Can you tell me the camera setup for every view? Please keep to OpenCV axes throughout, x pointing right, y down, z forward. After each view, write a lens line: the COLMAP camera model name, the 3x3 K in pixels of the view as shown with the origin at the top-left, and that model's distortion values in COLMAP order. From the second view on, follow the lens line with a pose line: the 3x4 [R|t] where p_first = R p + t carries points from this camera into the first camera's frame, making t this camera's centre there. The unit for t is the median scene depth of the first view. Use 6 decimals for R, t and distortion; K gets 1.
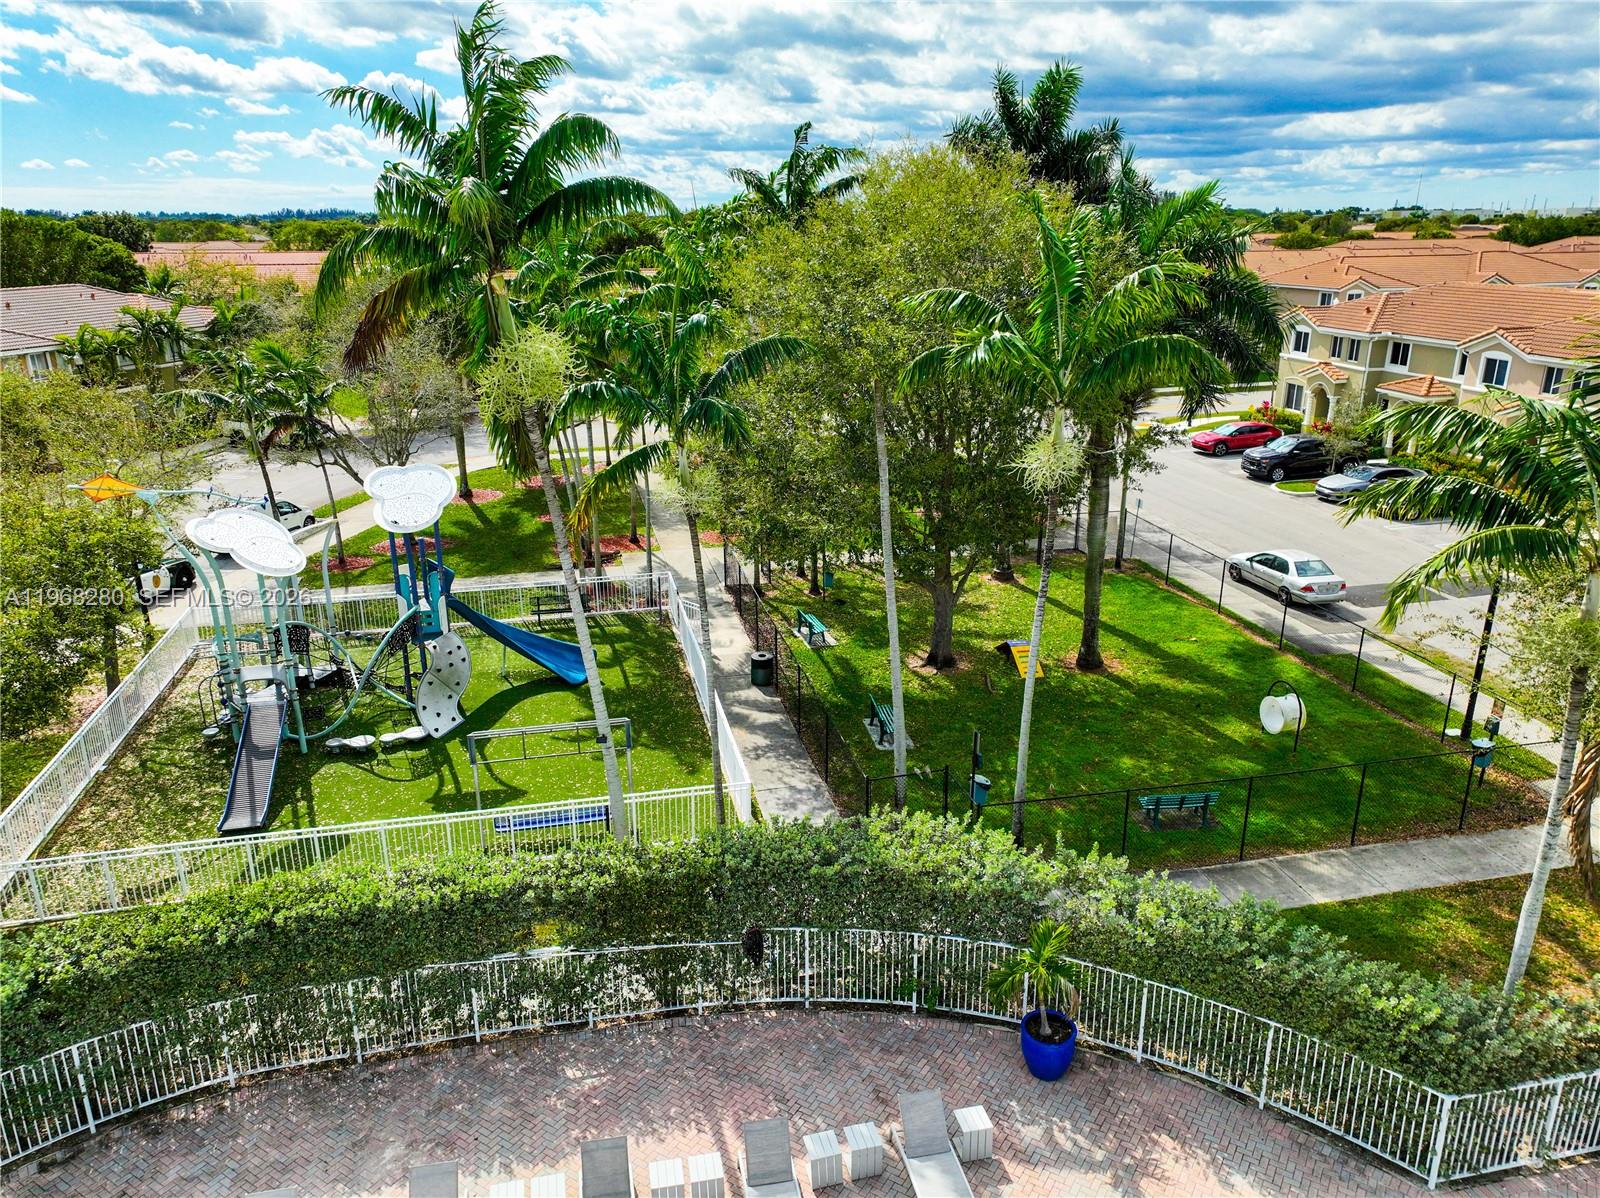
lens RADIAL K [[1125.2, 0, 800.0], [0, 1125.2, 599.0], [0, 0, 1]] dist [0.001953, -0.000843]
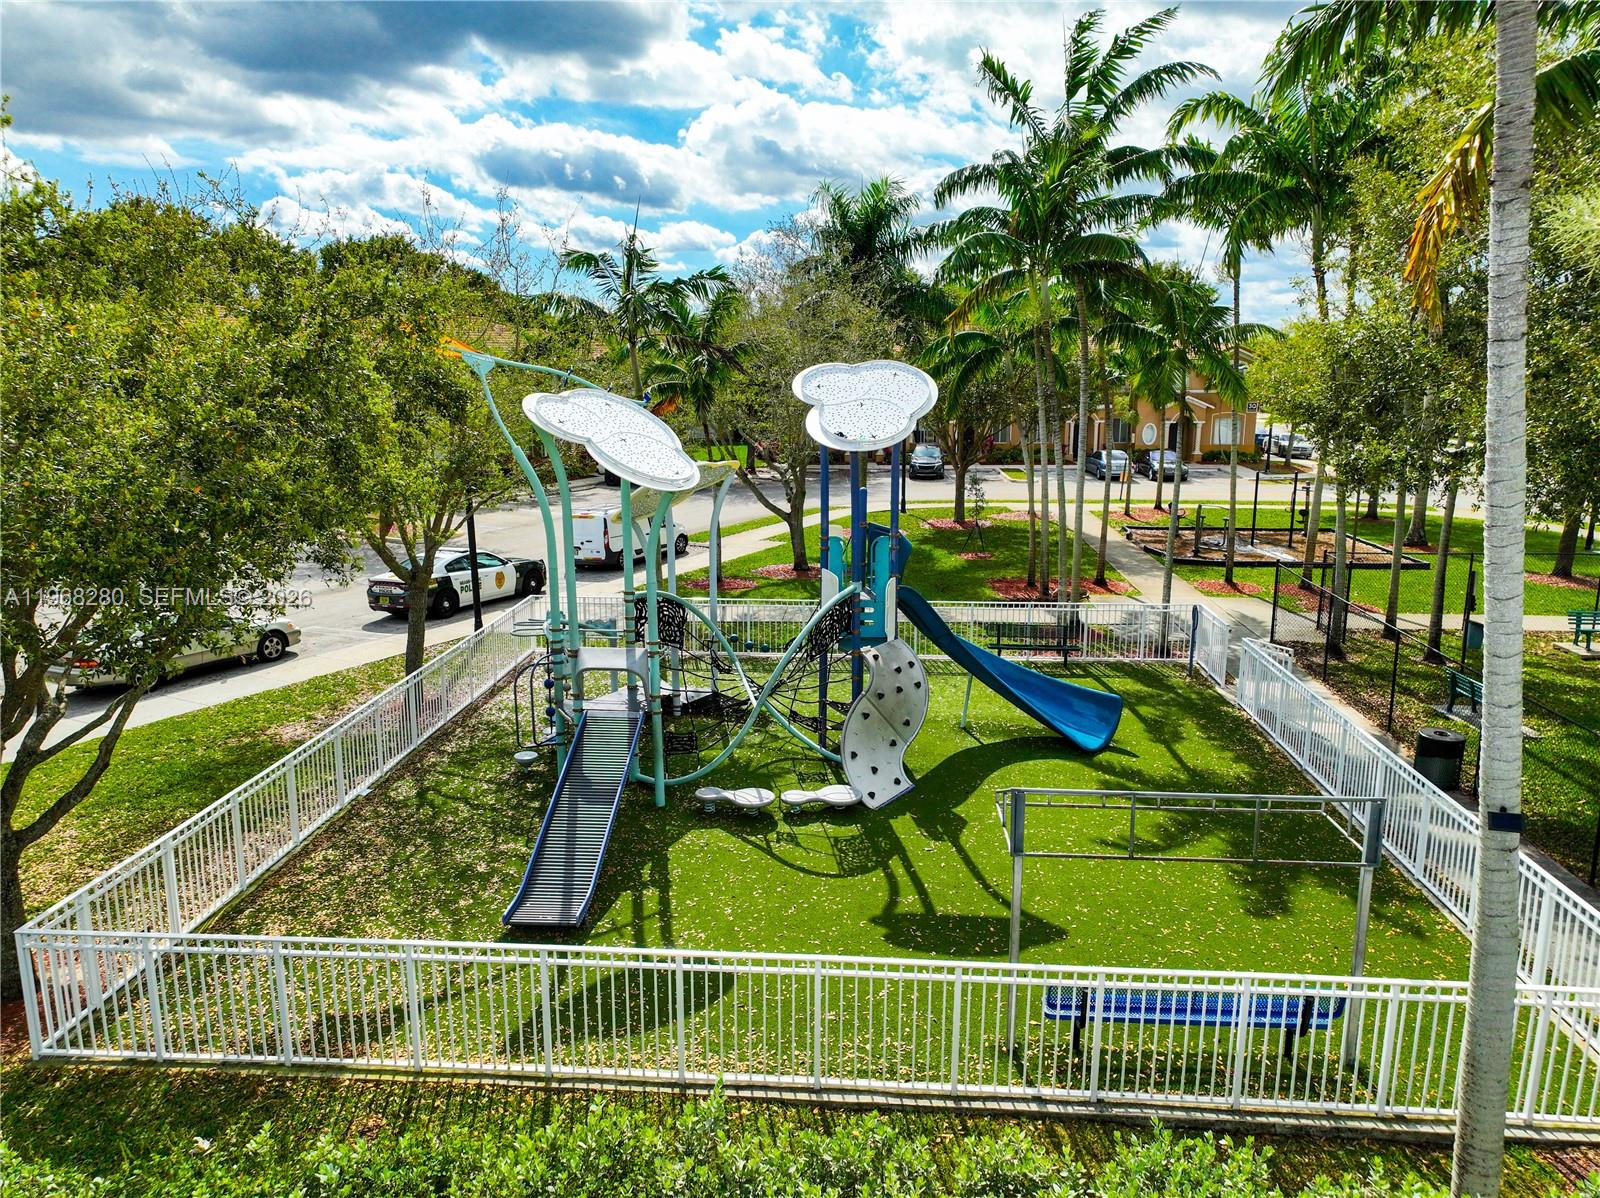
lens RADIAL K [[1125.2, 0, 800.0], [0, 1125.2, 599.0], [0, 0, 1]] dist [0.001953, -0.000843]
pose [[0.956276, 0.062797, -0.285643, -0.207349], [-0.095264, 0.990293, -0.101213, 0.081735], [0.276515, 0.123999, 0.952976, 0.442088]]
